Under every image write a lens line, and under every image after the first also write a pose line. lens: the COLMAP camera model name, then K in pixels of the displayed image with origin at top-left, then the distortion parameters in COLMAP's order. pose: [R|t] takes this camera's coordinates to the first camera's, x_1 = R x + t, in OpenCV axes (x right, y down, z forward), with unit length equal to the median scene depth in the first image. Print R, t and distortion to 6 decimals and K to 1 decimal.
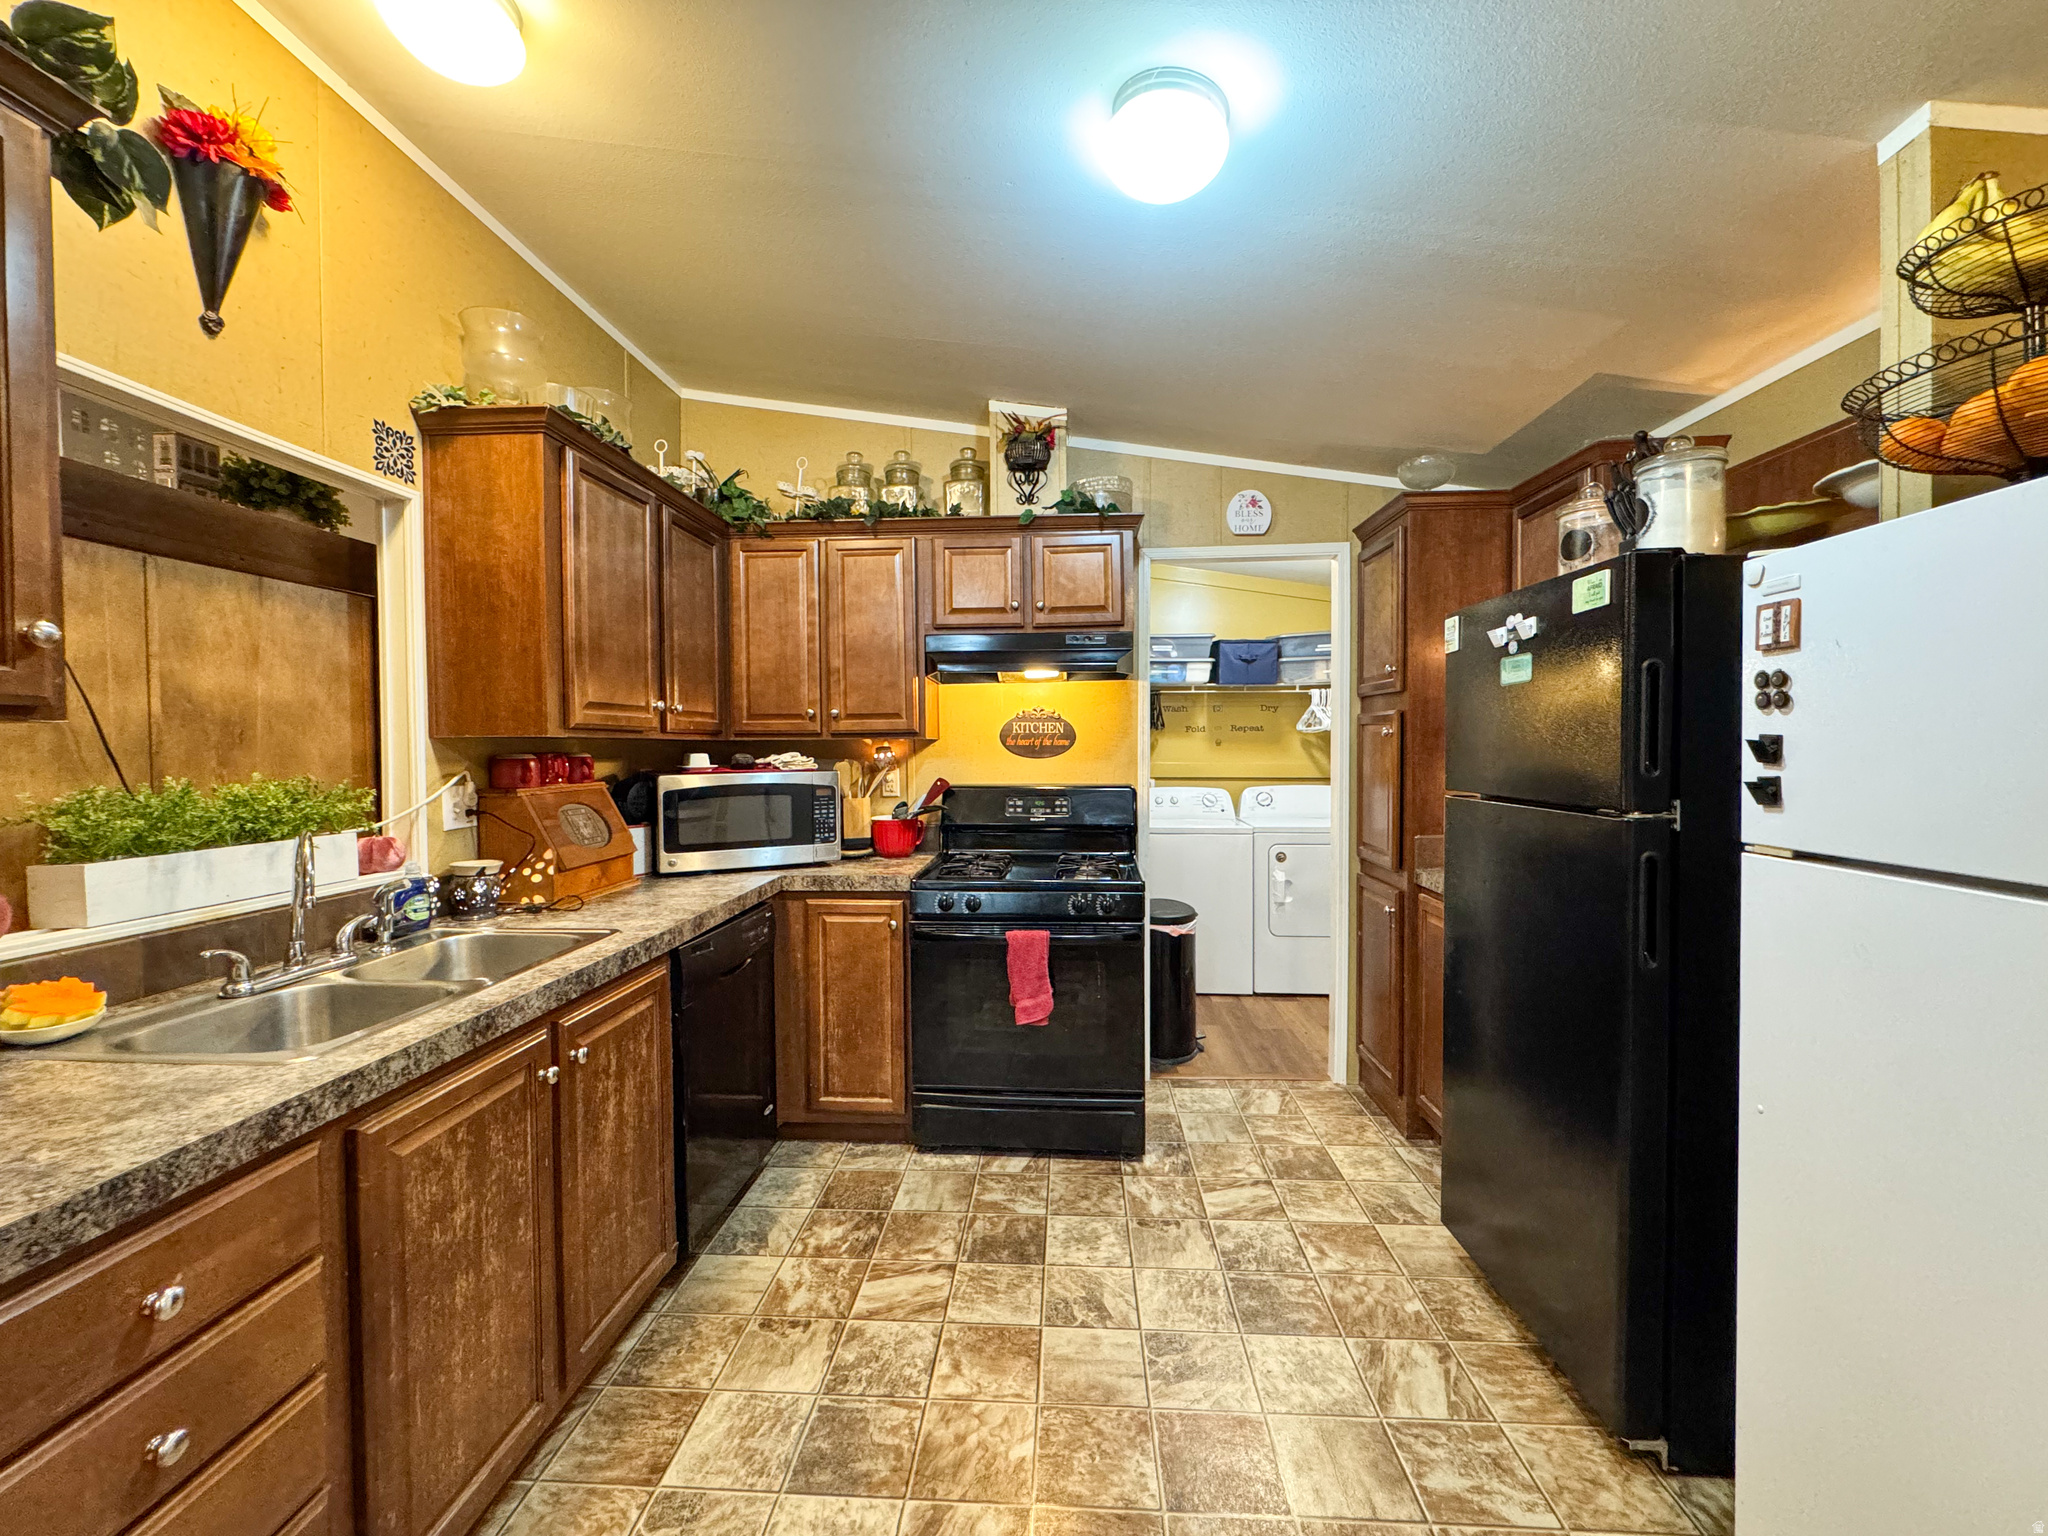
lens RADIAL K [[816.7, 0, 1020.3], [0, 816.7, 770.6], [0, 0, 1]] dist [-0.000308, 0.000473]
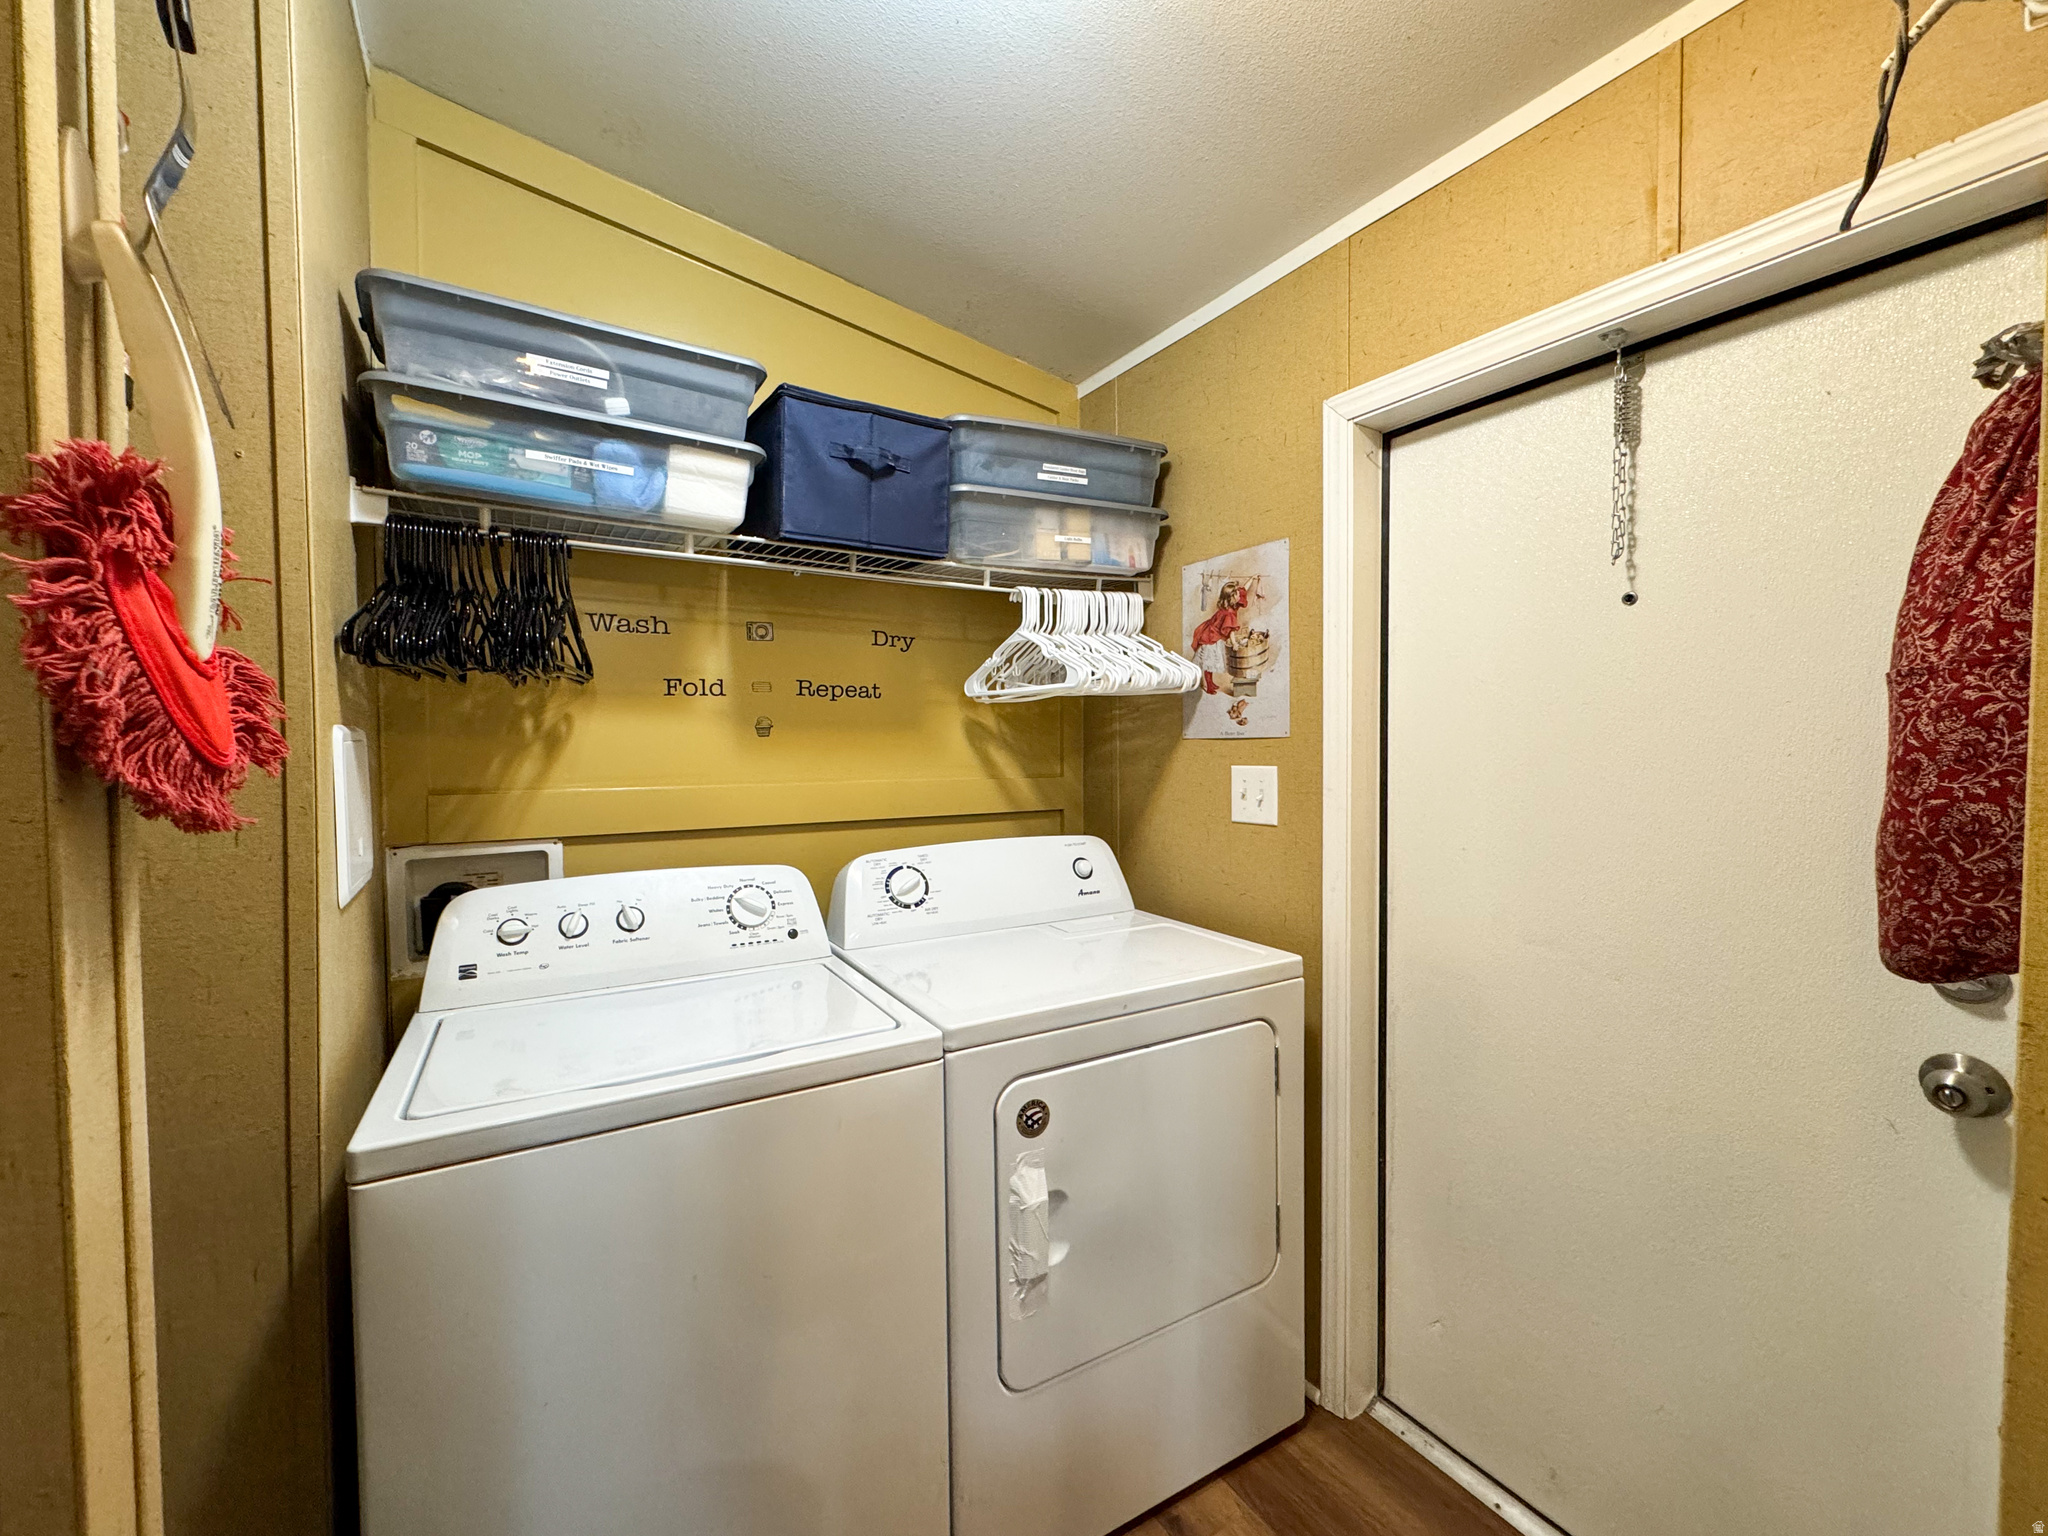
lens RADIAL K [[816.7, 0, 1016.6], [0, 816.7, 769.4], [0, 0, 1]] dist [-0.000308, 0.000473]
pose [[0.812737, -0.021507, 0.582233, 0.134339], [0.018273, 0.999768, 0.011422, -0.019401], [-0.582344, 0.001356, 0.812942, 0.694835]]
